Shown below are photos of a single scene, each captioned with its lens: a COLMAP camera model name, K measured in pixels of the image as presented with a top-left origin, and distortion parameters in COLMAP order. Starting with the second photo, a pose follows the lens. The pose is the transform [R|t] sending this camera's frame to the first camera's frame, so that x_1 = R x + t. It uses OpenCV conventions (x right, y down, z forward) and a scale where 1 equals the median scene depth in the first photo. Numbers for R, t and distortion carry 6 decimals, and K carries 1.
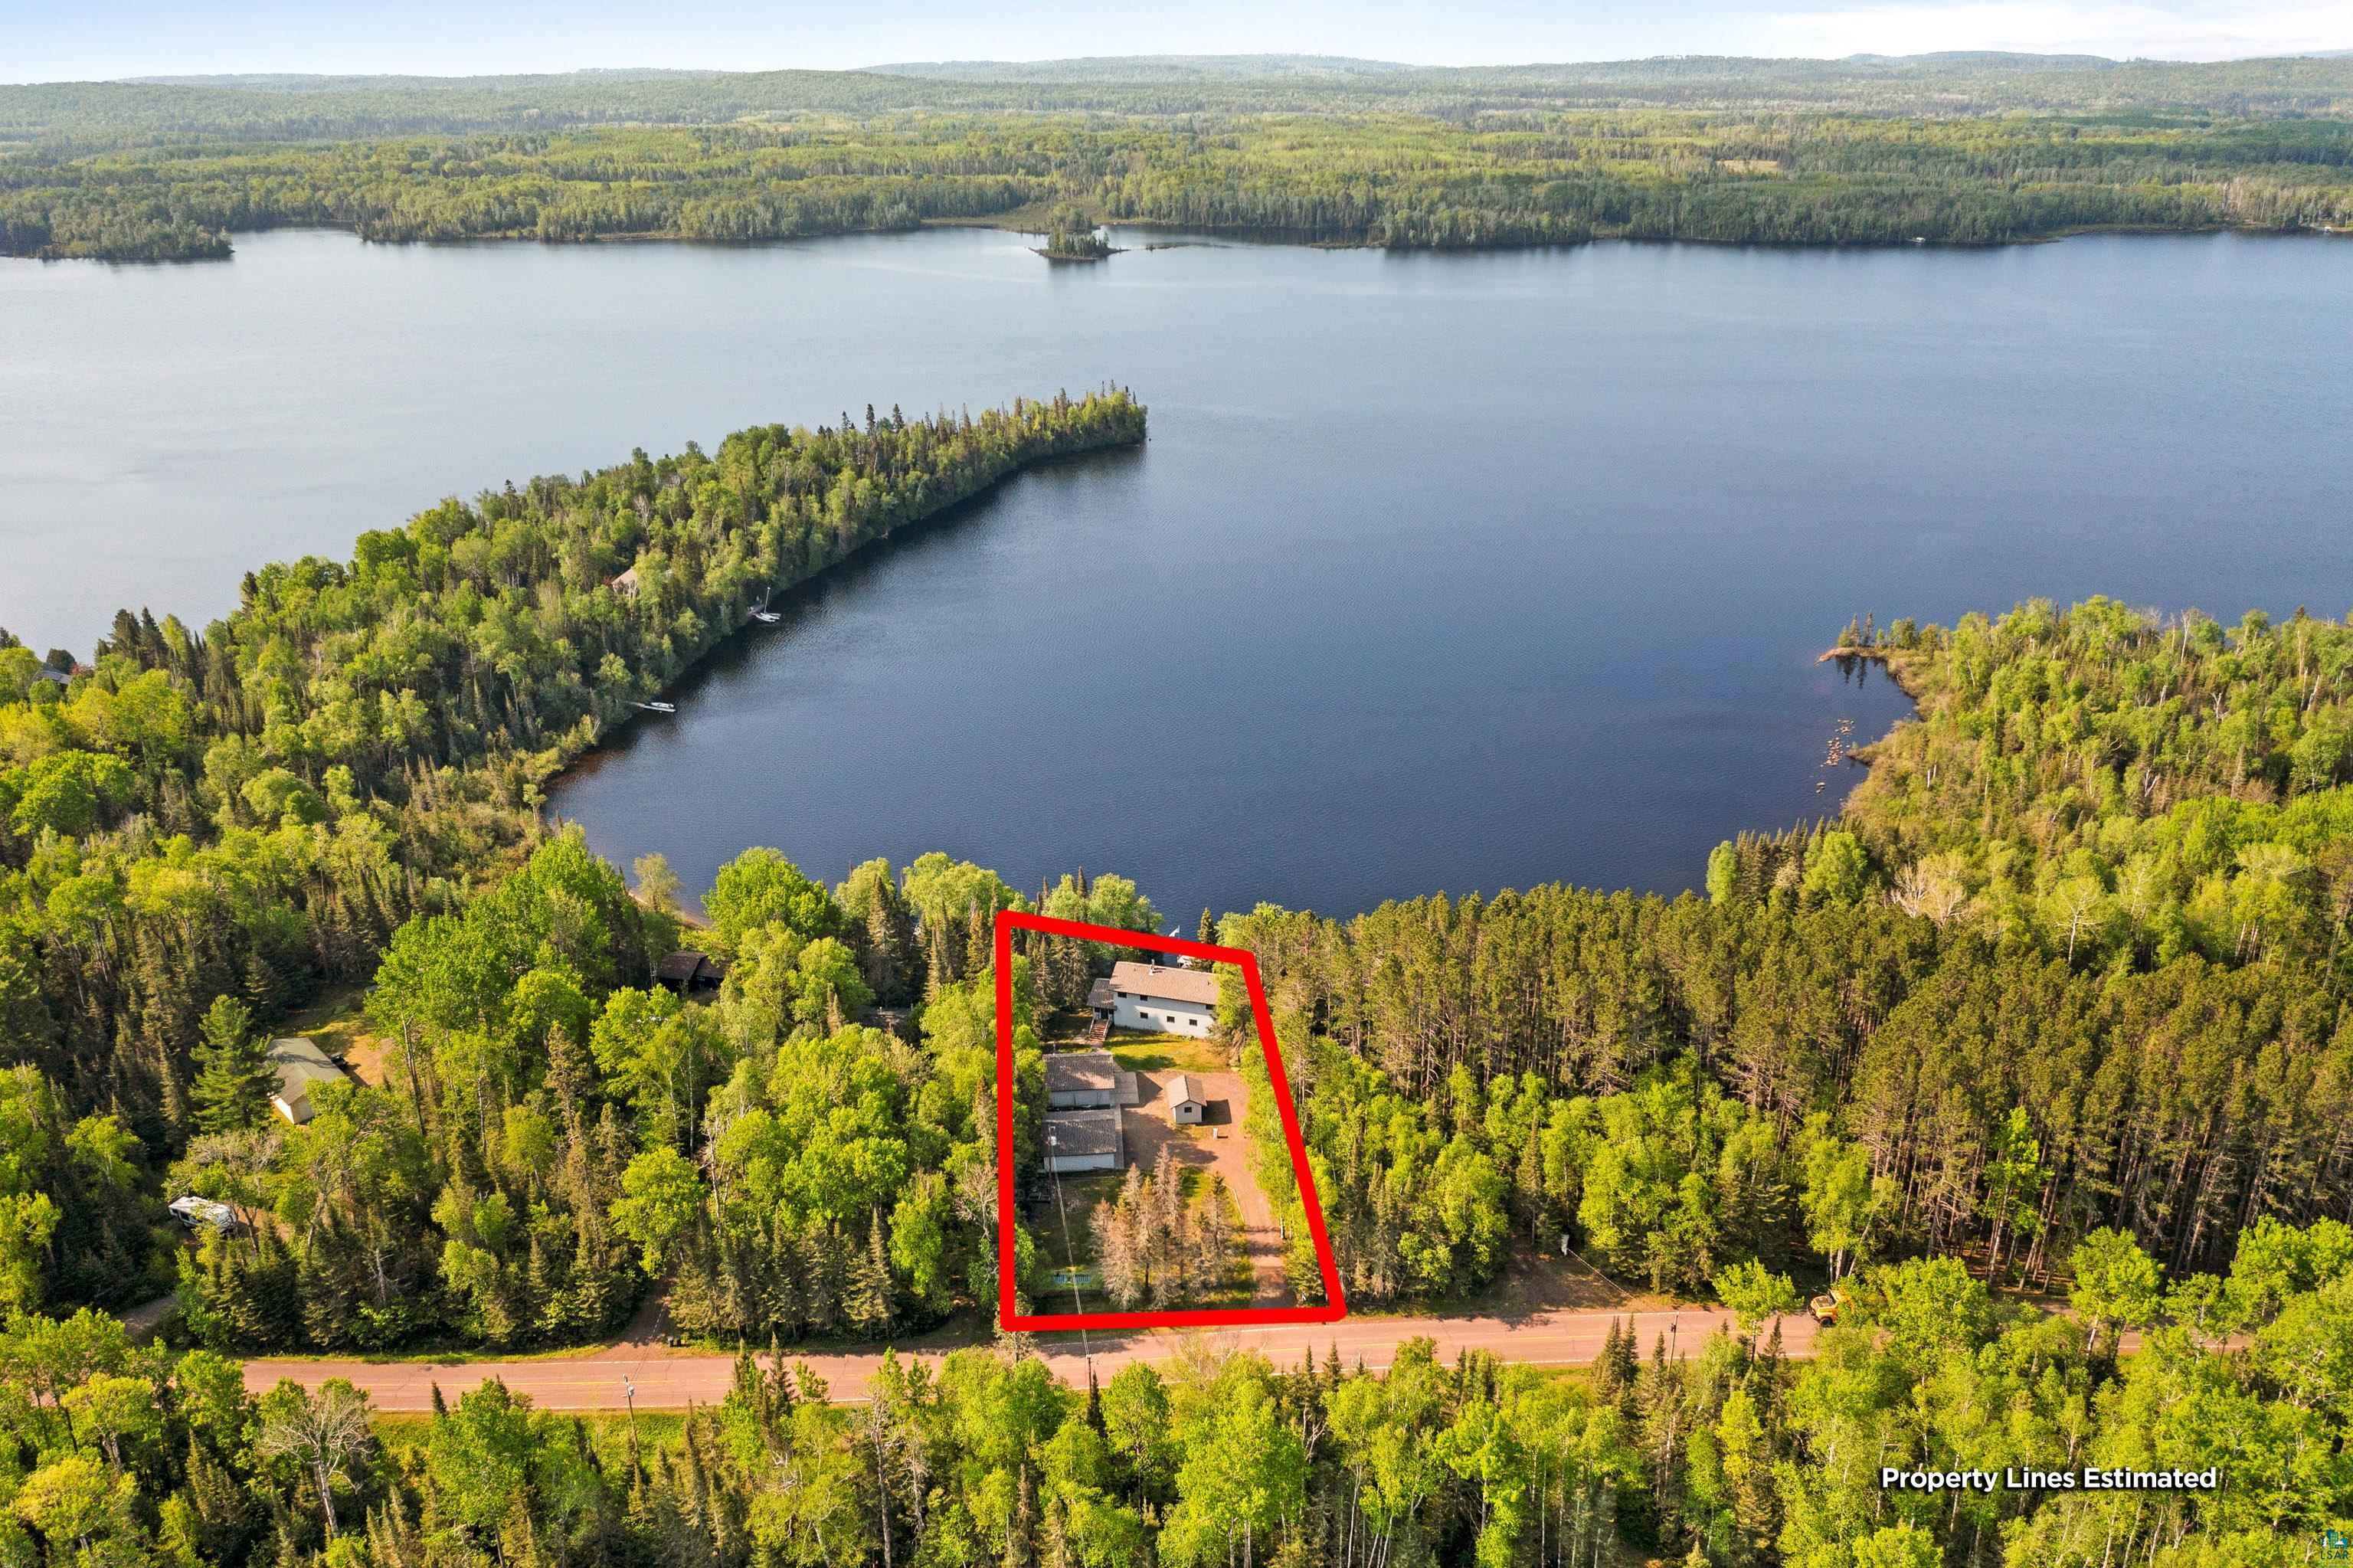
lens RADIAL K [[1925.9, 0, 1167.0], [0, 1925.9, 731.7], [0, 0, 1]] dist [-0.012584, -0.005003]
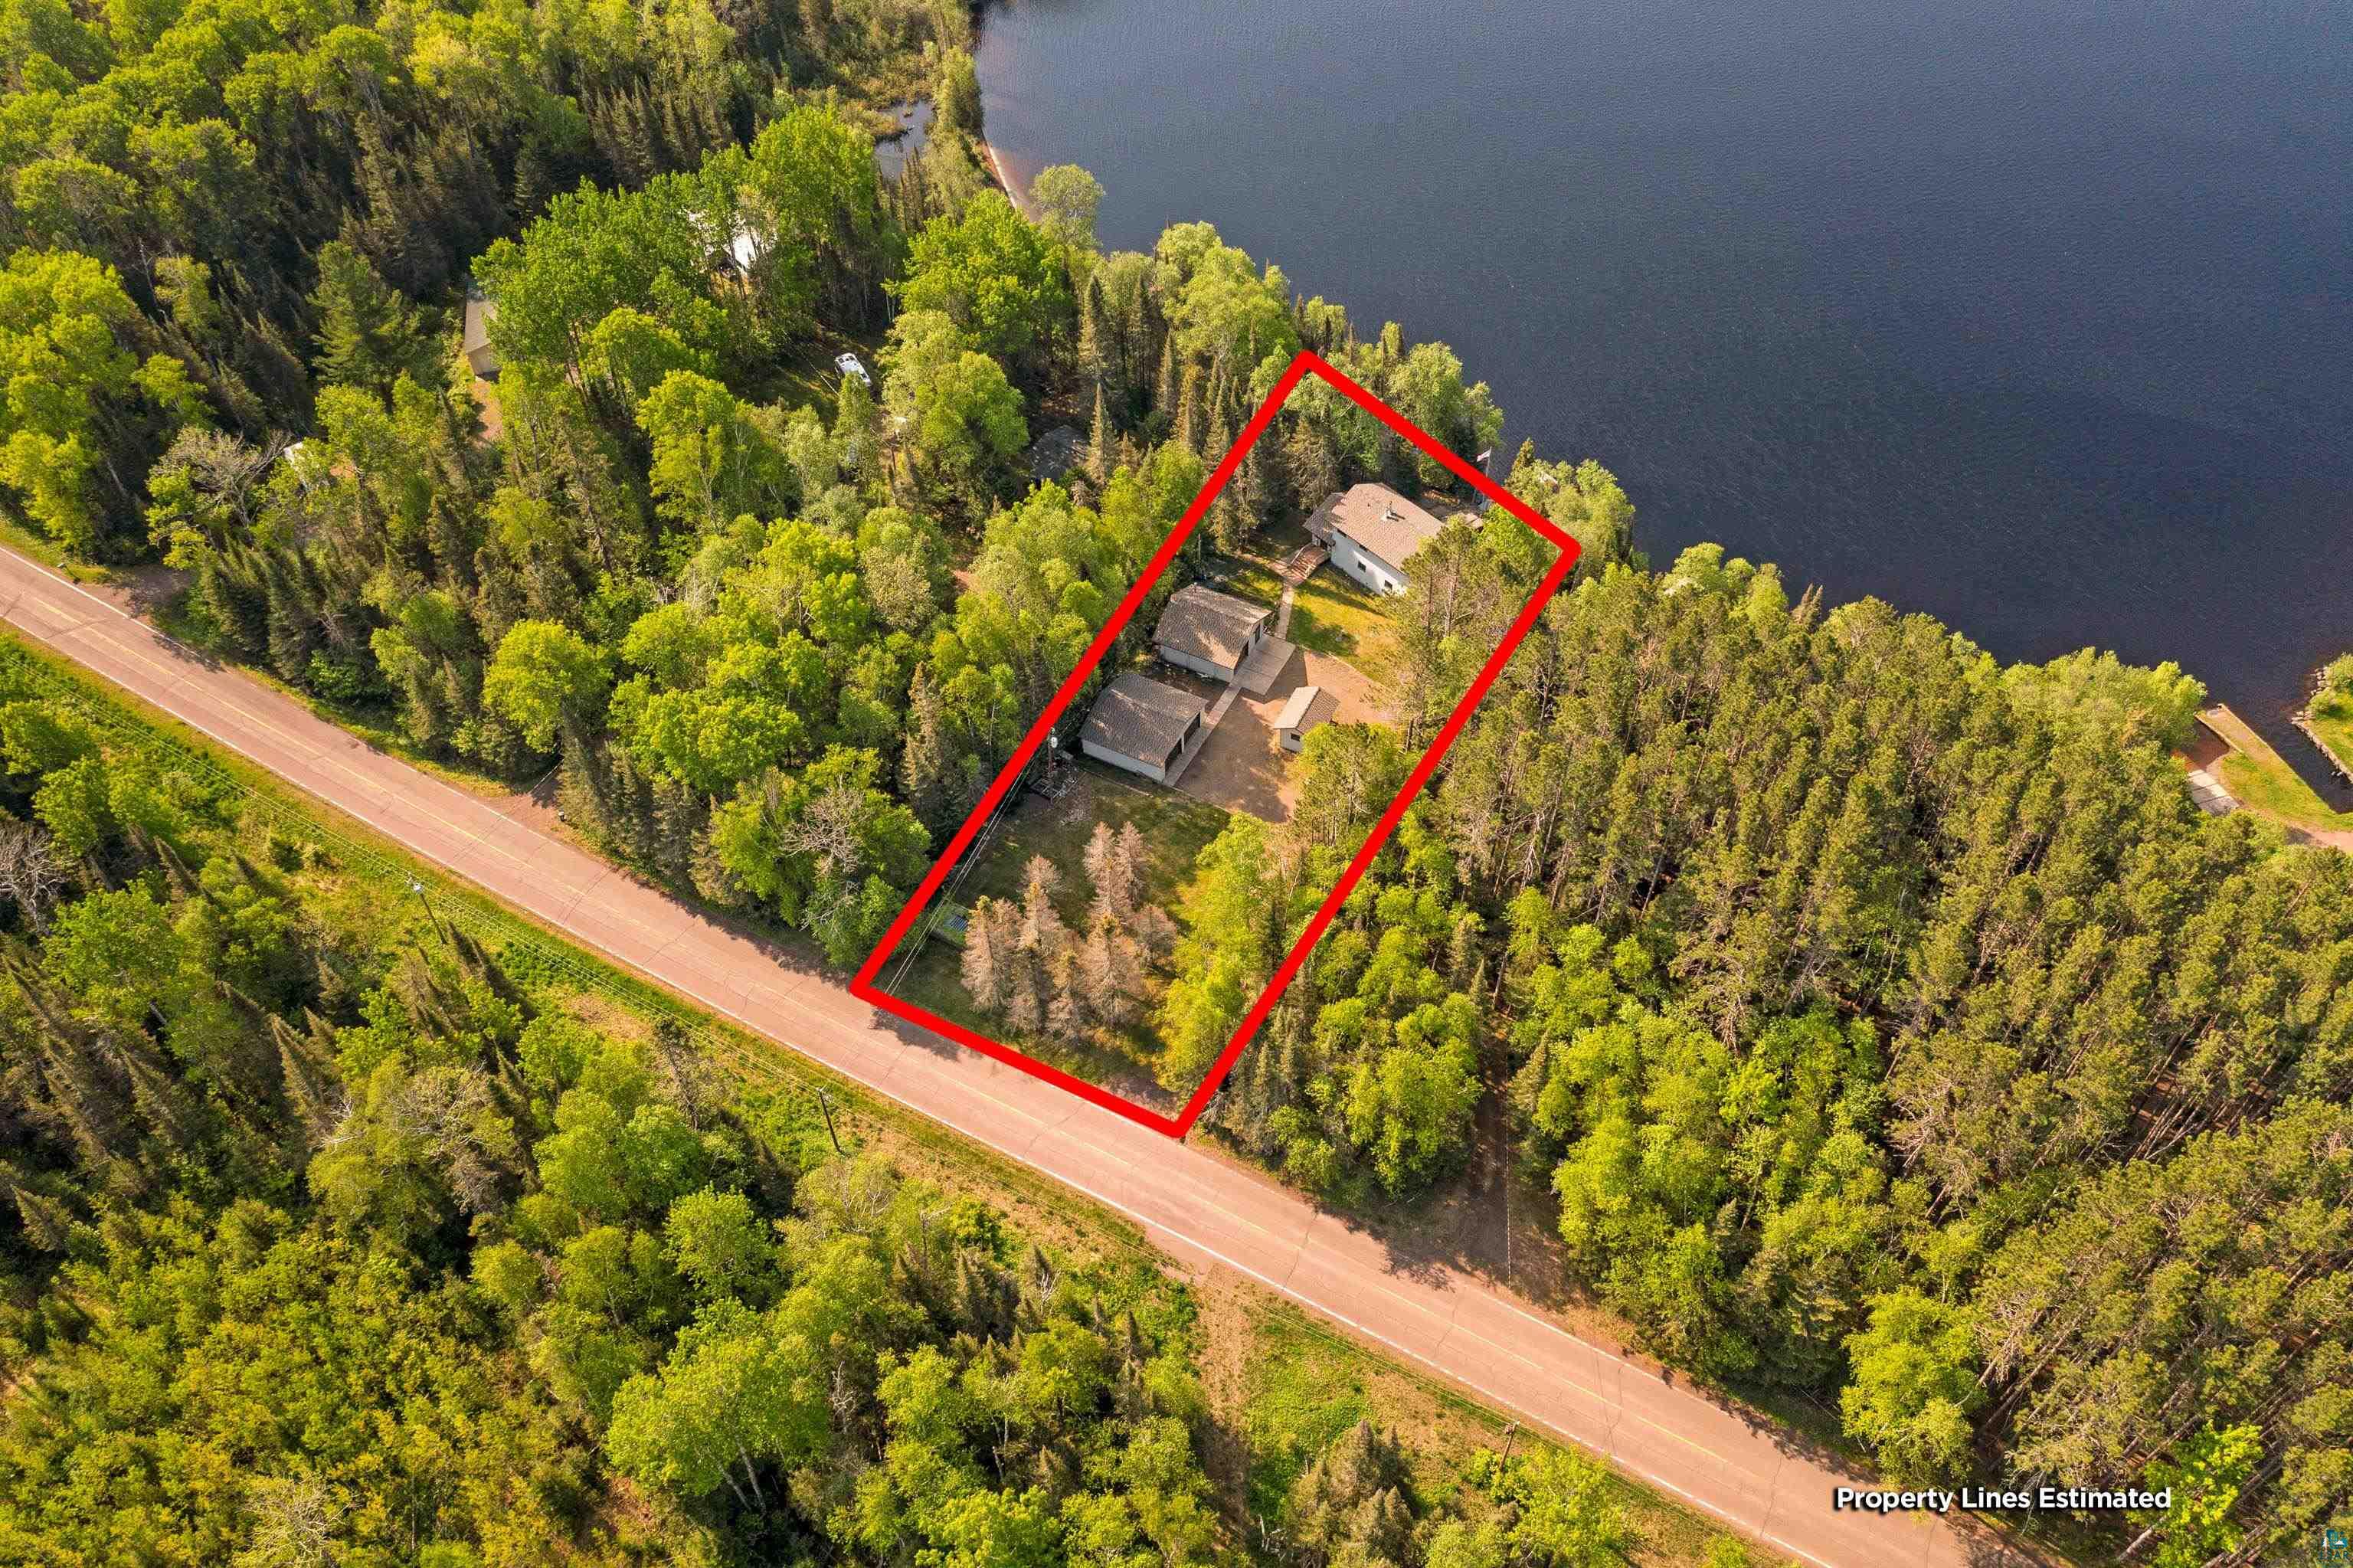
lens RADIAL K [[1925.9, 0, 1167.0], [0, 1925.9, 731.7], [0, 0, 1]] dist [-0.012584, -0.005003]
pose [[0.851447, 0.379837, -0.361610, 0.221327], [-0.171516, 0.853280, 0.492439, -0.156123], [0.495602, -0.357263, 0.791670, 0.344487]]
